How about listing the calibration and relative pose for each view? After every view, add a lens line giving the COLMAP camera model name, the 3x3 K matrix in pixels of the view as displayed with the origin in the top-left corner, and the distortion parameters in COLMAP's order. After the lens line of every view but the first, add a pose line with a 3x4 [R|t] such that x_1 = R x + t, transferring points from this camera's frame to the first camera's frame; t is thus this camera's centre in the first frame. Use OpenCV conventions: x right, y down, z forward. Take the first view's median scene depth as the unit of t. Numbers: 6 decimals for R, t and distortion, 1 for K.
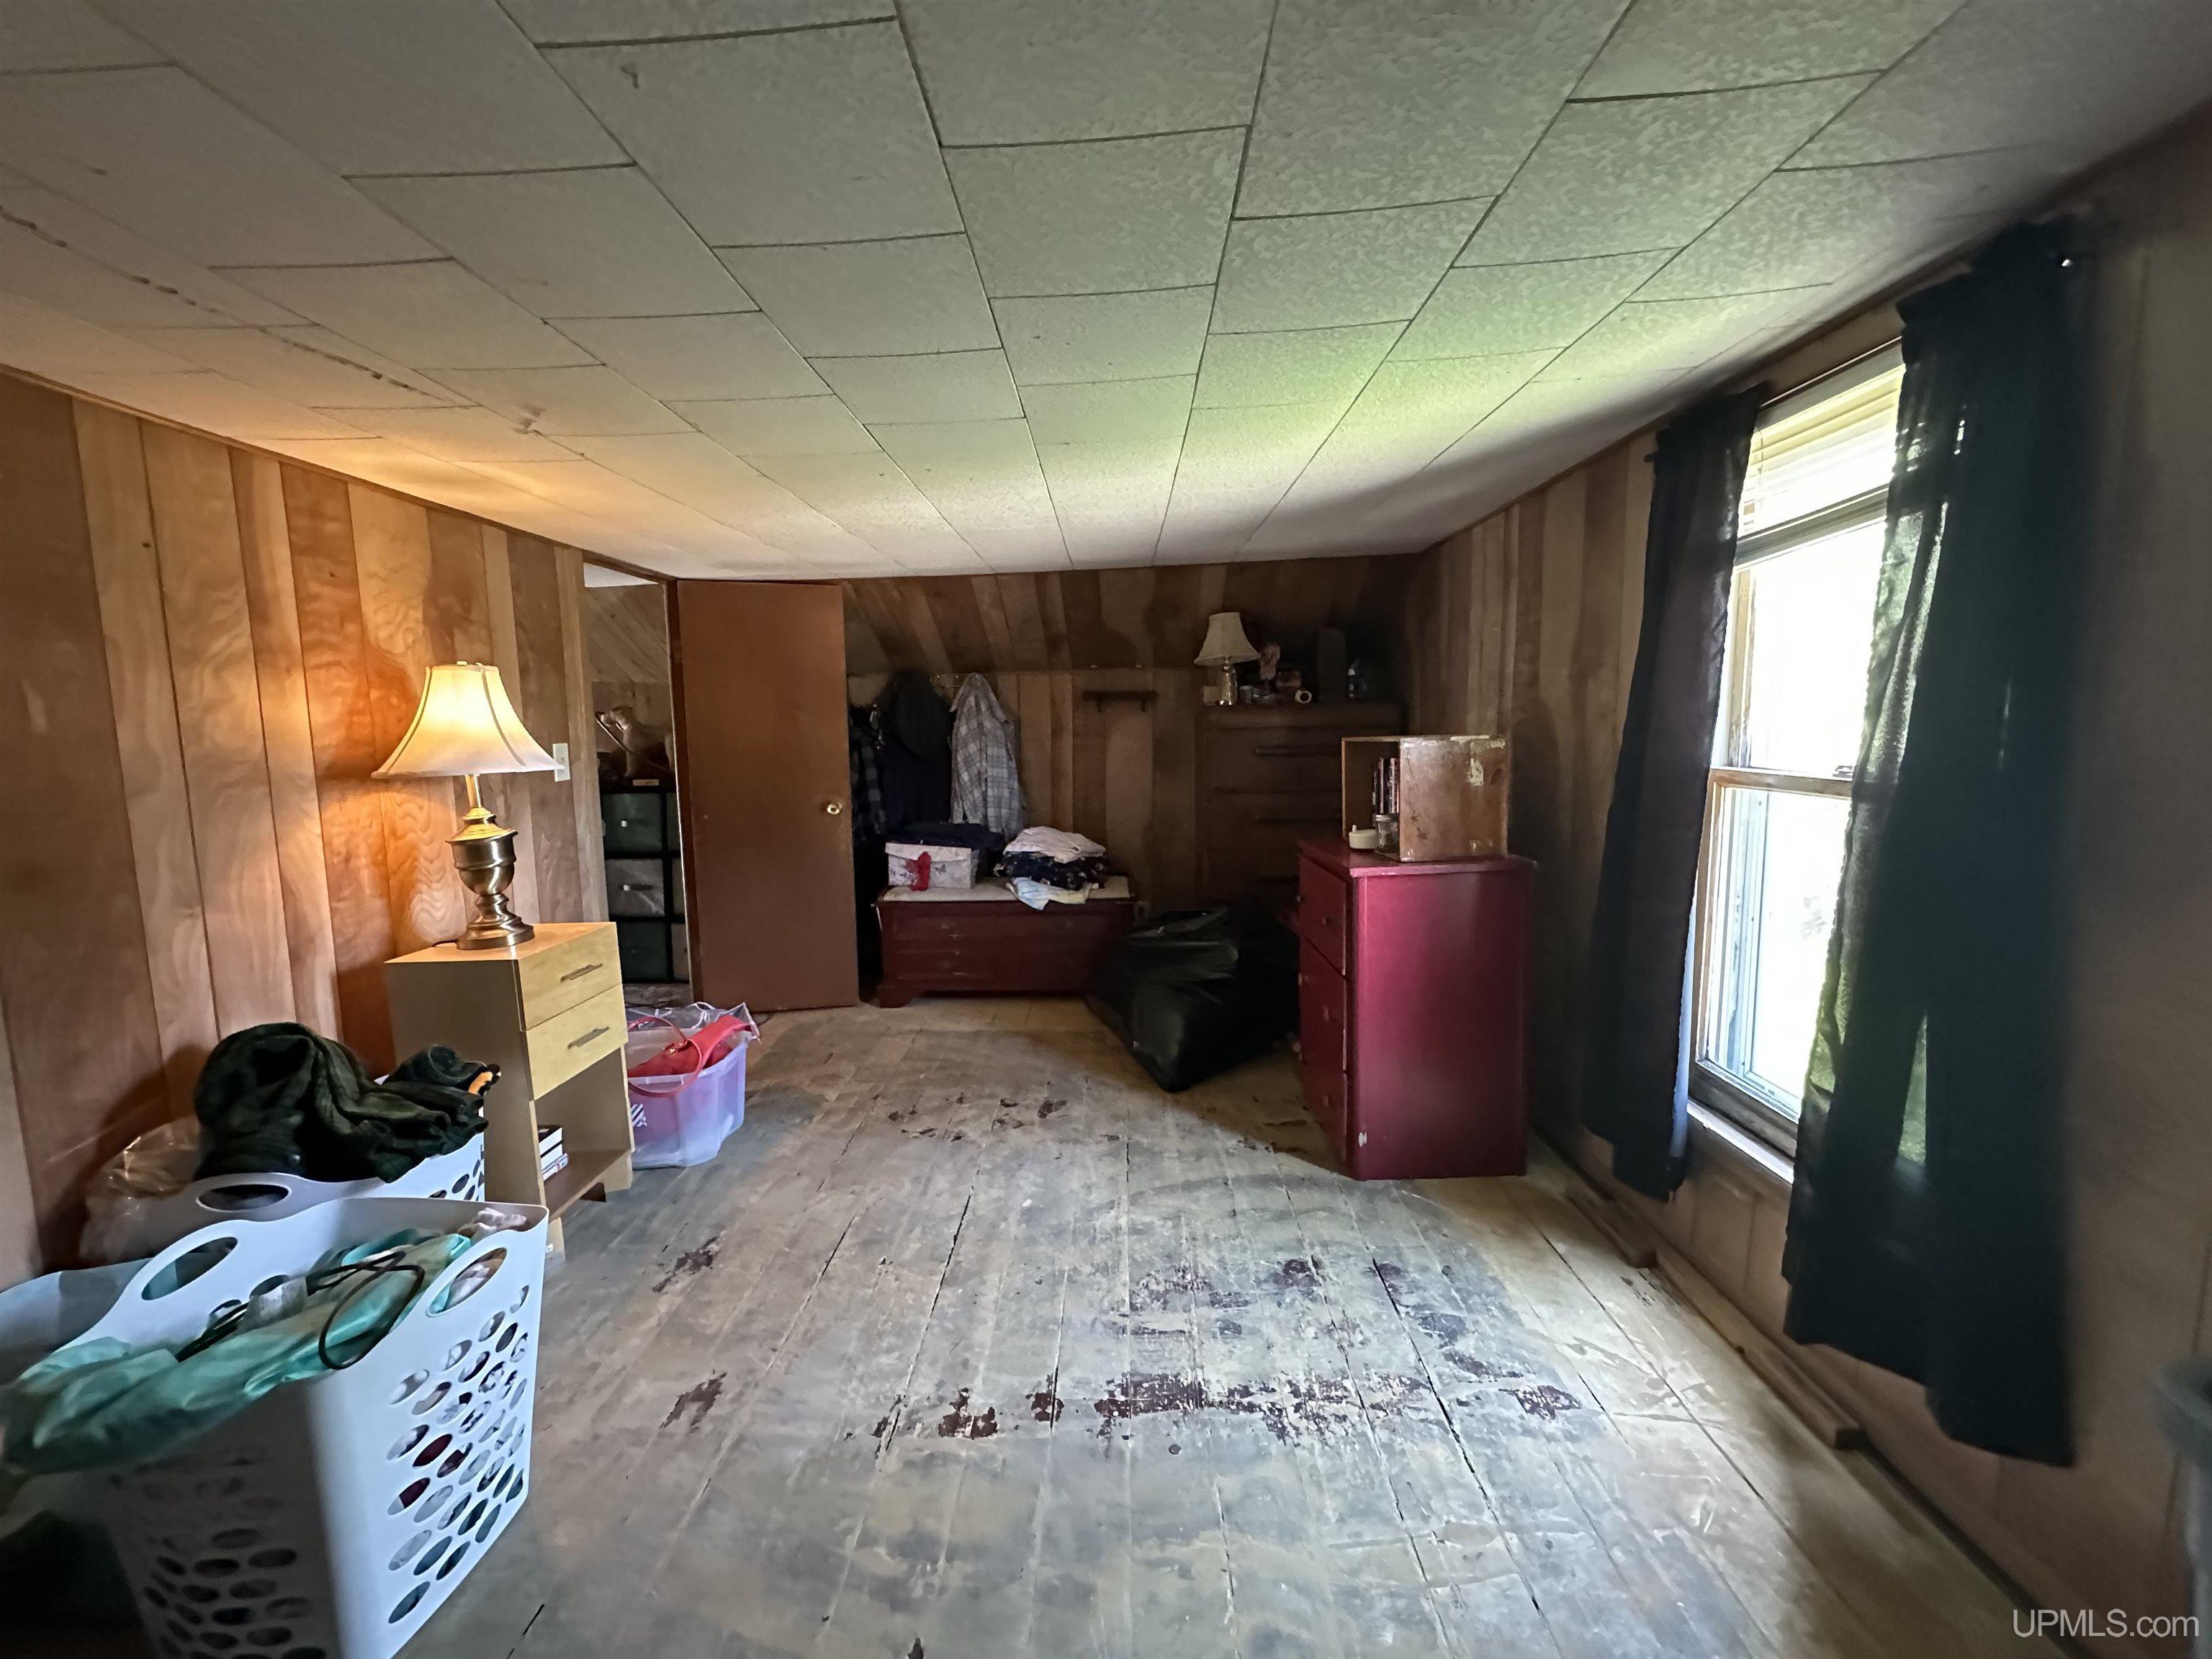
lens RADIAL K [[887.0, 0, 1110.7], [0, 887.0, 824.5], [0, 0, 1]] dist [-0.003549, -0.000148]
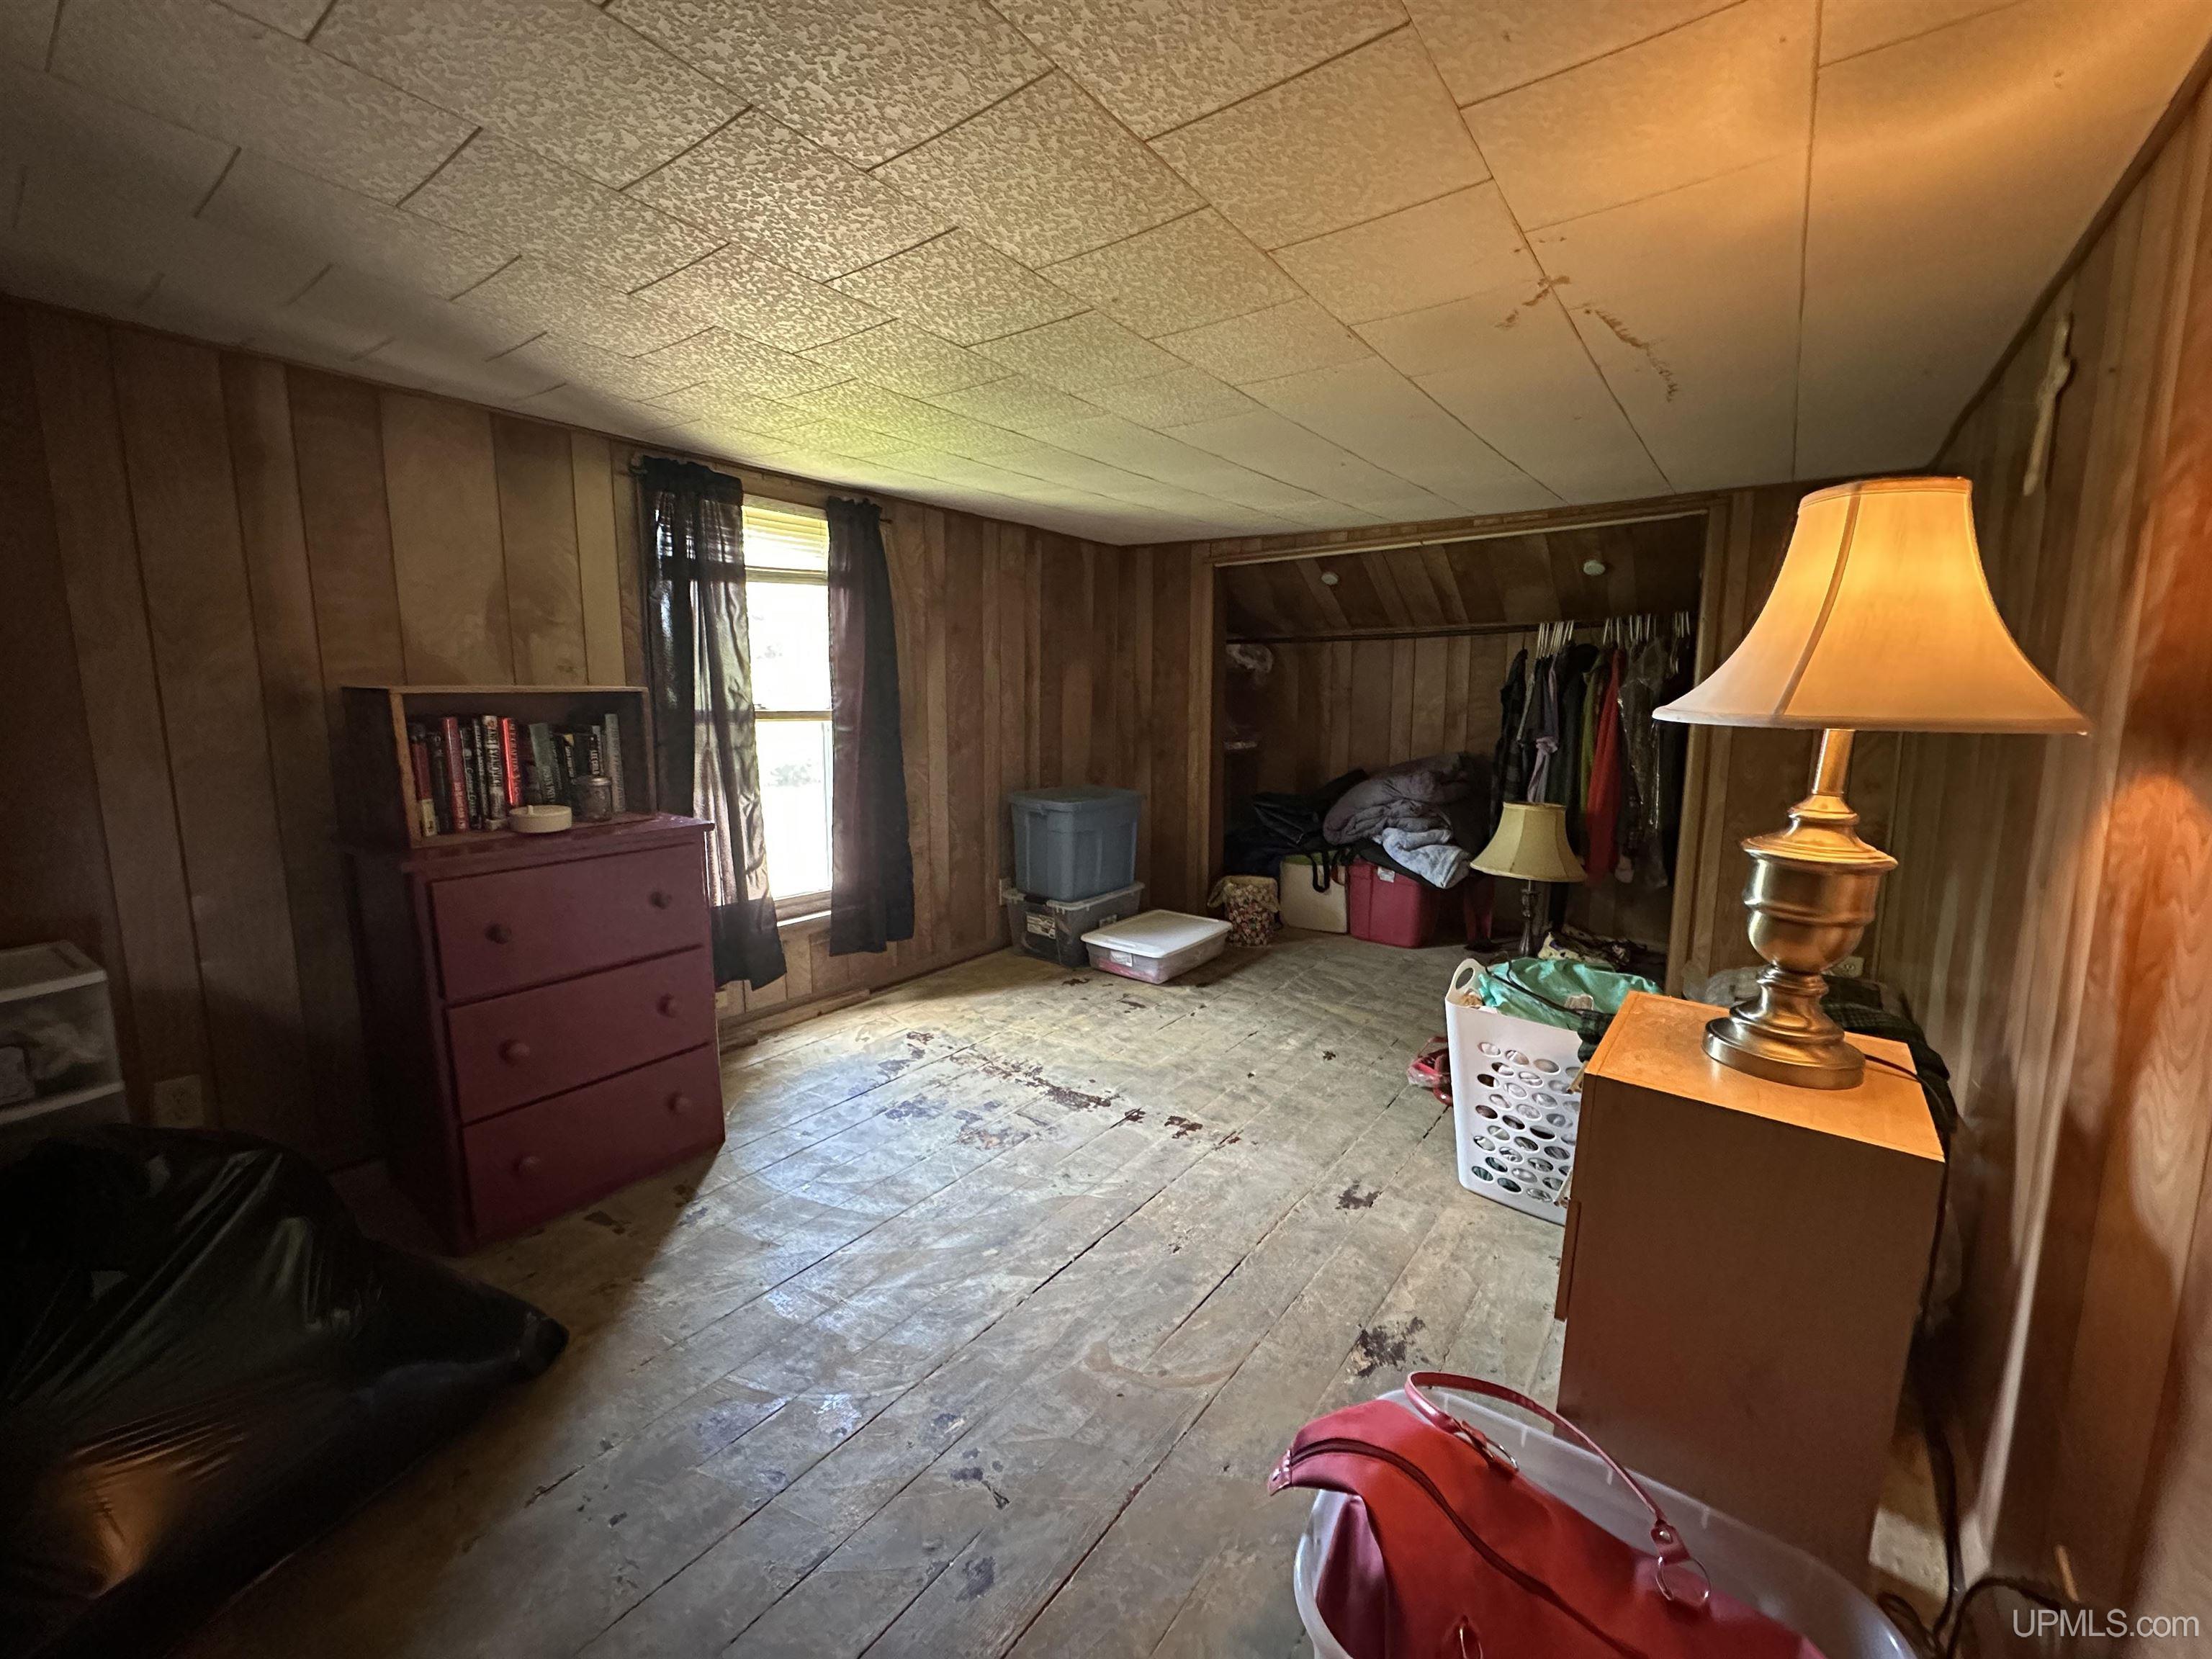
lens RADIAL K [[887.0, 0, 1110.6], [0, 887.0, 824.3], [0, 0, 1]] dist [-0.003549, -0.000148]
pose [[-0.812452, -0.068762, 0.578960, -0.881205], [0.078264, 0.971171, 0.225172, -0.179369], [-0.577752, 0.228252, -0.783648, 2.084440]]
